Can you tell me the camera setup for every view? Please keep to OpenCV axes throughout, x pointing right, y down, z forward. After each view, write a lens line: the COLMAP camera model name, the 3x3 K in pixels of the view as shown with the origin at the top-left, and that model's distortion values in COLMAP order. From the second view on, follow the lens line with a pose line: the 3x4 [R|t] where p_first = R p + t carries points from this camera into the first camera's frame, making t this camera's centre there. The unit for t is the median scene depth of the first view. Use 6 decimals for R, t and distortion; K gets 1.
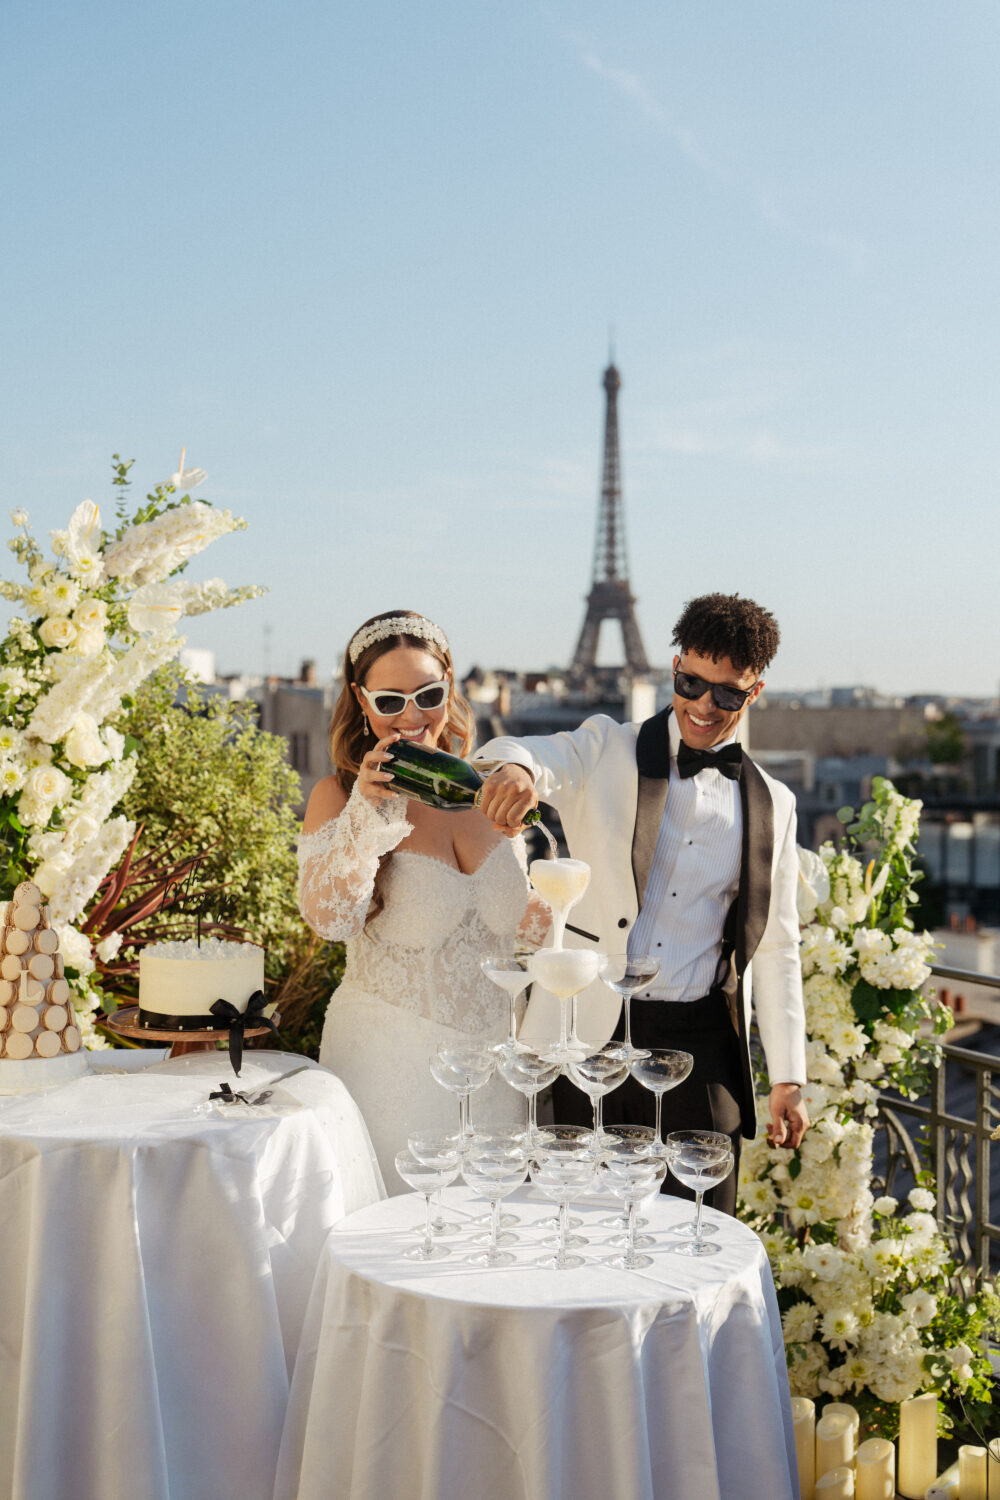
lens RADIAL K [[1932.1, 0, 505.5], [0, 1932.1, 772.5], [0, 0, 1]] dist [0.011950, -0.027779]
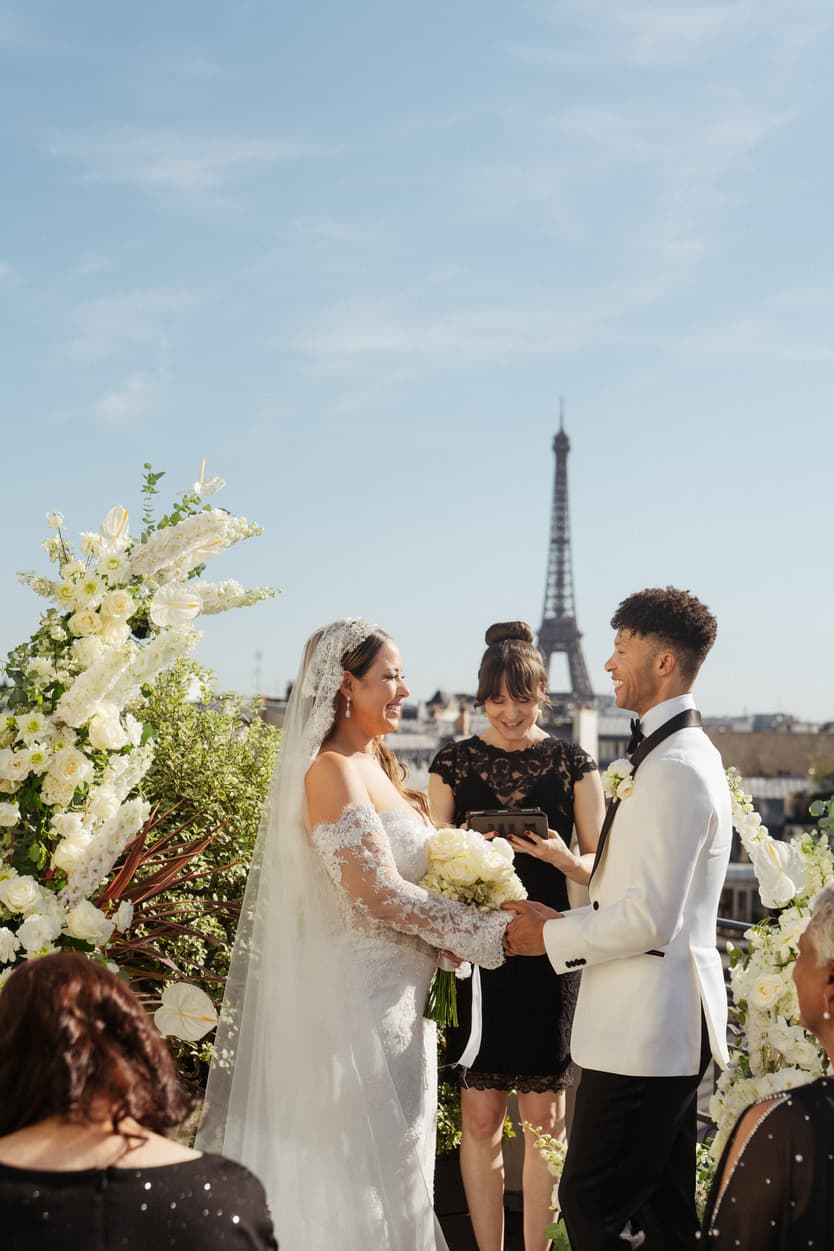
lens RADIAL K [[1696.2, 0, 417.0], [0, 1696.2, 625.5], [0, 0, 1]] dist [0.018017, -0.035524]
pose [[0.999481, 0.015180, -0.028424, -0.019512], [-0.017789, 0.995422, -0.093907, 0.013178], [0.026868, 0.094364, 0.995175, 0.062297]]
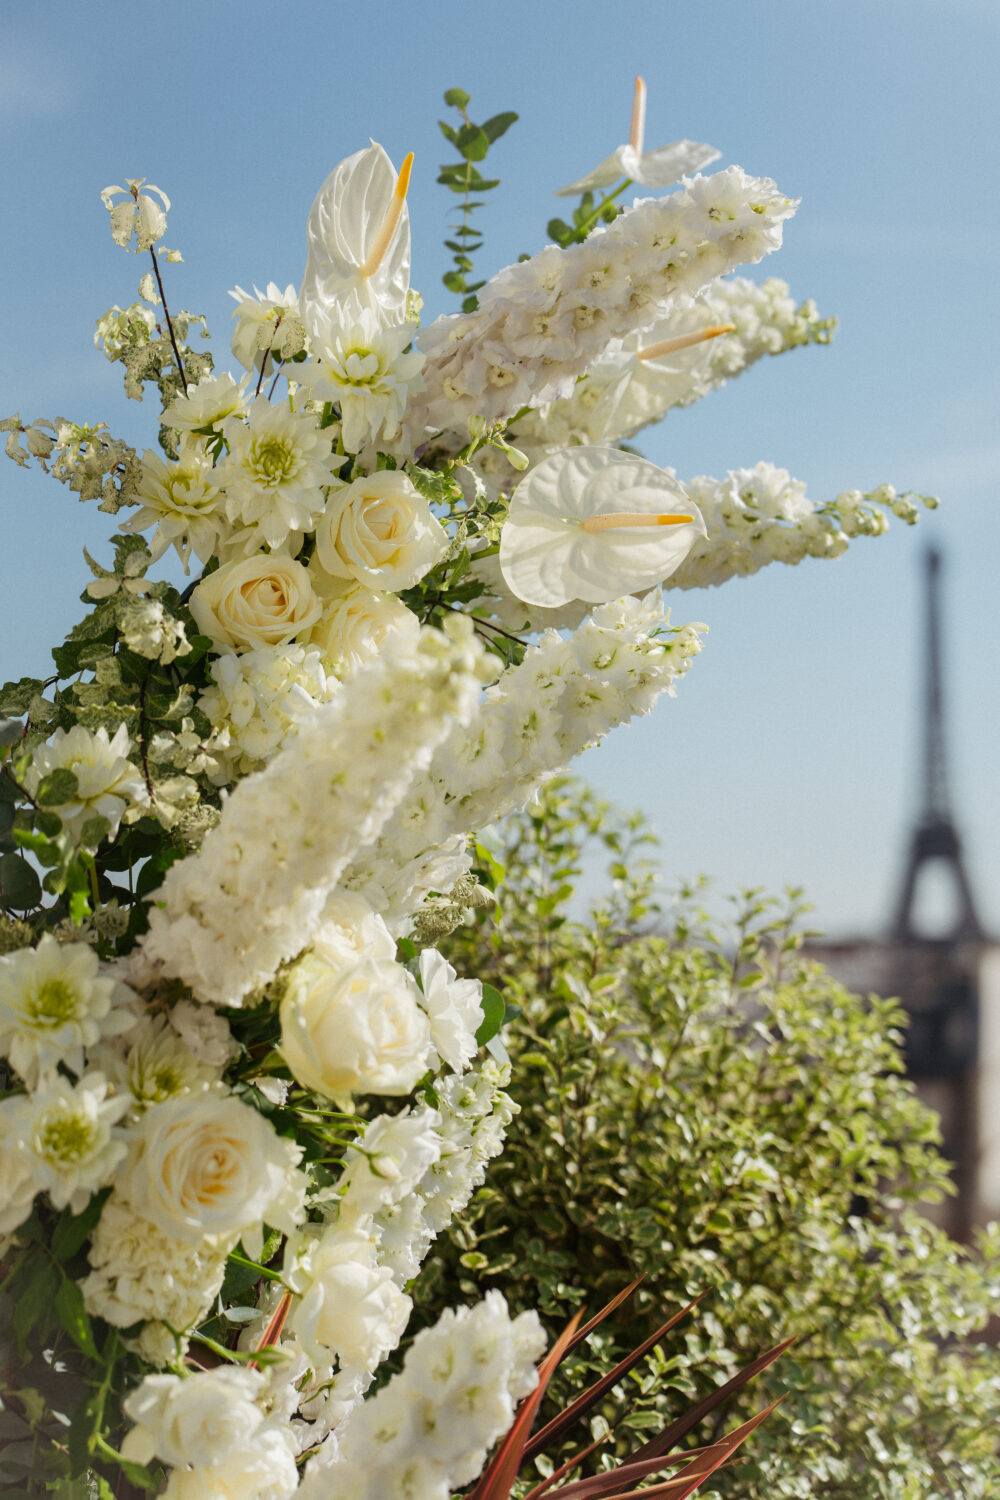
lens RADIAL K [[2449.0, 0, 495.4], [0, 2449.0, 799.0], [0, 0, 1]] dist [0.012558, -0.037537]
pose [[0.993432, -0.004066, -0.114354, -0.157940], [-0.008347, 0.994131, -0.107860, -0.007394], [0.114121, 0.108106, 0.987567, 0.661942]]
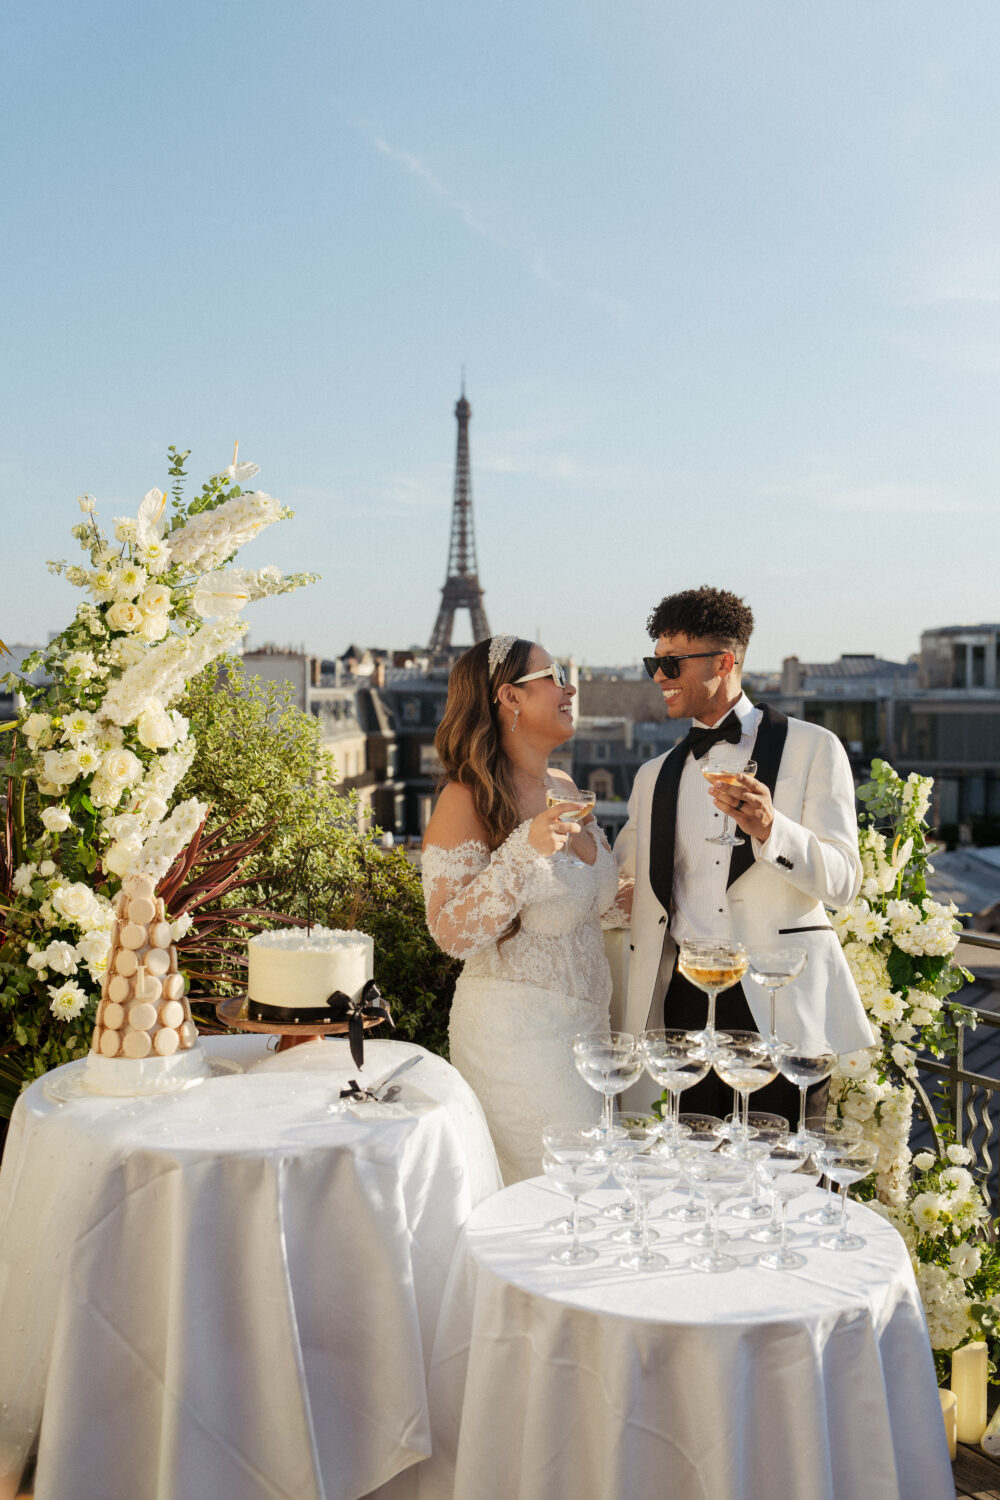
lens RADIAL K [[1578.0, 0, 500.0], [0, 1578.0, 750.0], [0, 0, 1]] dist [-0.001948, -0.000192]
pose [[0.996521, -0.001130, 0.083340, -0.104104], [0.000212, 0.999939, 0.011021, -0.011407], [-0.083347, -0.010965, 0.996460, 0.151744]]
